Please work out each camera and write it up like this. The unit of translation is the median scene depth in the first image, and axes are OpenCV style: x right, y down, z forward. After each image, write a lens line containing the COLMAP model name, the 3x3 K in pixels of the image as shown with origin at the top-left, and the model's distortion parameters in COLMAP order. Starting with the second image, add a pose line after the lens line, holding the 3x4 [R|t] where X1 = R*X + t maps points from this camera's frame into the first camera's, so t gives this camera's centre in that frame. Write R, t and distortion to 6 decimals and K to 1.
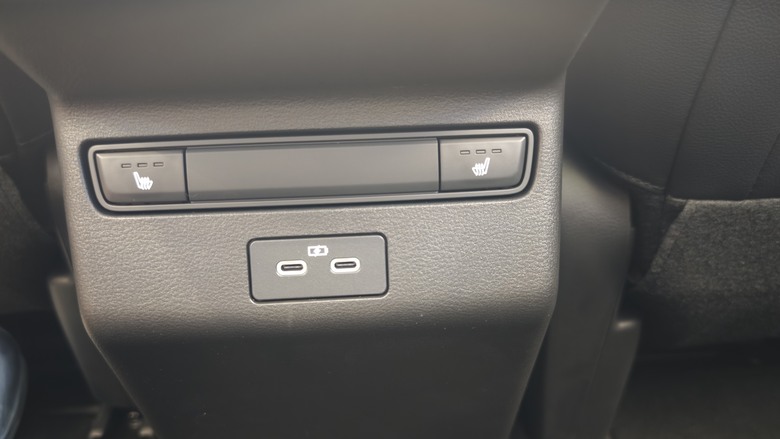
lens RADIAL K [[623.4, 0, 394.2], [0, 623.4, 217.5], [0, 0, 1]] dist [-0.040311, -0.019654]
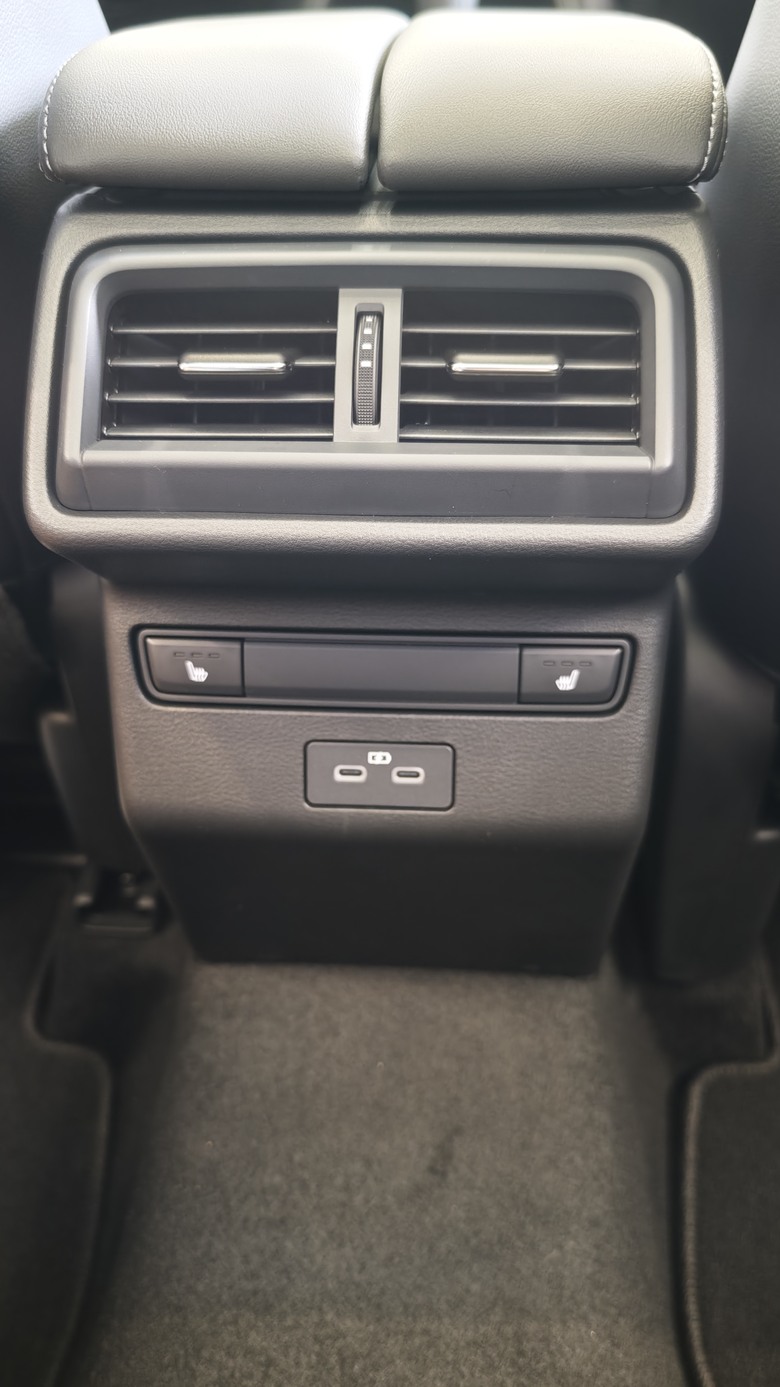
lens RADIAL K [[1108.6, 0, 393.3], [0, 1108.6, 690.2], [0, 0, 1]] dist [-0.040311, -0.019654]
pose [[0.992167, 0.074956, -0.099935, 0.052858], [-0.058620, 0.985793, 0.157401, -0.302255], [0.110314, -0.150310, 0.982465, -0.585223]]
